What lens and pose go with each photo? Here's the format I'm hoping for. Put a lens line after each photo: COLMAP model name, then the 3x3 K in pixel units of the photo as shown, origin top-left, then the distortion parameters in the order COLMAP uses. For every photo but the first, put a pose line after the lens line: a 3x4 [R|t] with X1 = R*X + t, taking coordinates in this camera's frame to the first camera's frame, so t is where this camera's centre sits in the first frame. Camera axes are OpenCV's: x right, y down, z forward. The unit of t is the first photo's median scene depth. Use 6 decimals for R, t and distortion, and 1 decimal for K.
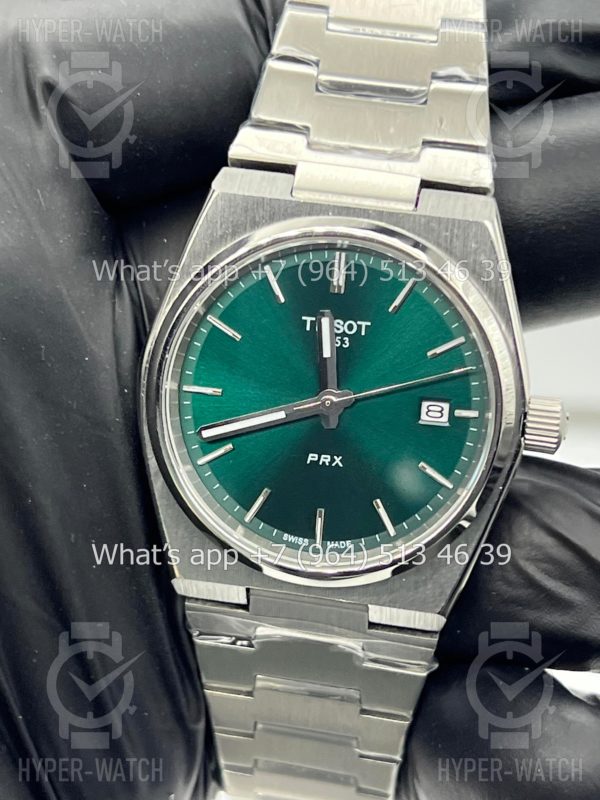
lens RADIAL K [[1902.9, 0, 300.0], [0, 1902.9, 400.0], [0, 0, 1]] dist [0.239665, -0.194908]
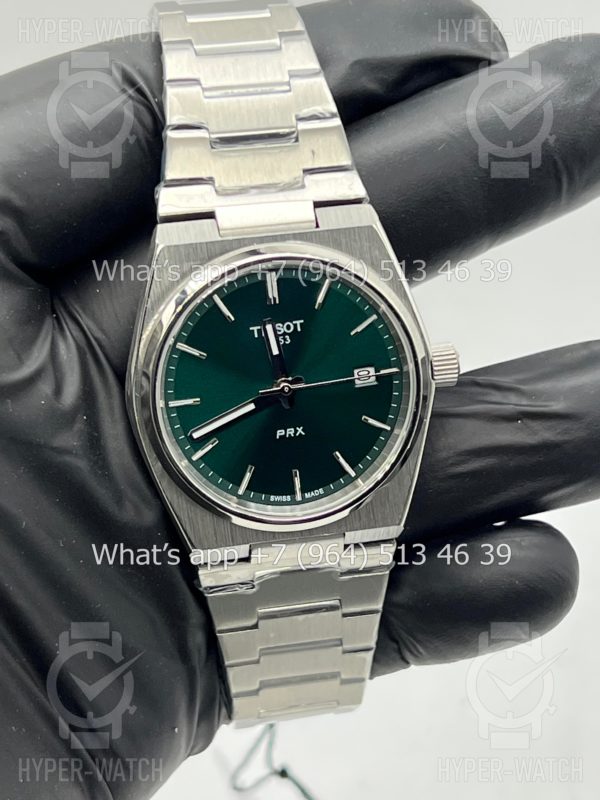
lens RADIAL K [[1902.9, 0, 300.0], [0, 1902.9, 400.0], [0, 0, 1]] dist [0.239665, -0.194908]
pose [[0.935664, -0.242824, 0.256064, -0.300997], [0.223376, 0.969281, 0.102941, -0.119057], [-0.273195, -0.039120, 0.961163, -0.227527]]
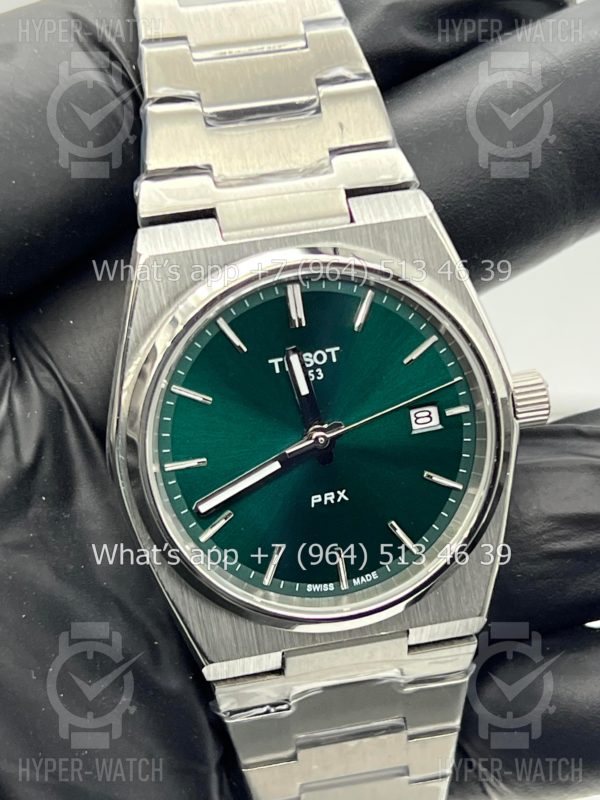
lens RADIAL K [[1902.9, 0, 300.0], [0, 1902.9, 400.0], [0, 0, 1]] dist [0.239665, -0.194908]
pose [[0.924828, -0.276691, 0.261029, -0.234774], [0.271110, 0.960805, 0.057911, -0.074722], [-0.266821, 0.017210, 0.963592, 0.082636]]
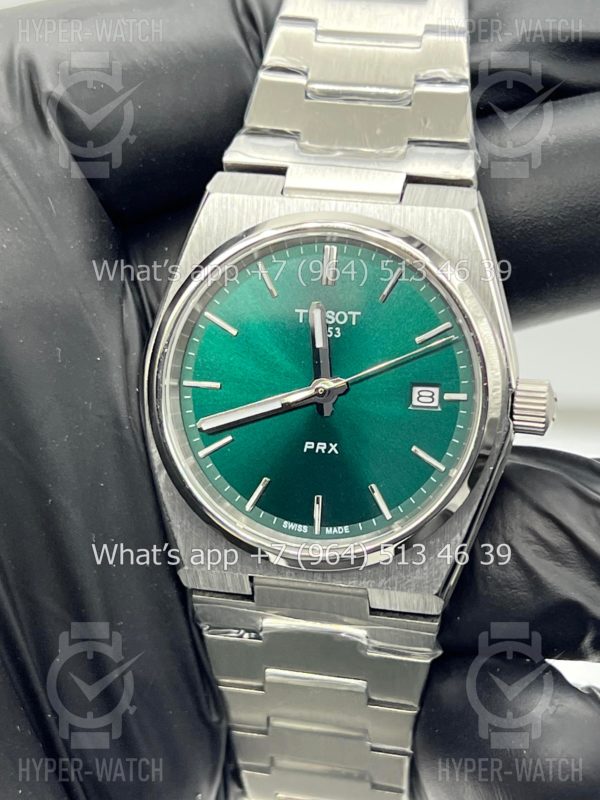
lens RADIAL K [[1902.9, 0, 300.0], [0, 1902.9, 400.0], [0, 0, 1]] dist [0.239665, -0.194908]
pose [[0.997776, -0.028843, -0.060100, 0.064097], [0.023945, 0.996452, -0.080689, 0.088240], [0.062214, 0.079070, 0.994926, -0.027529]]
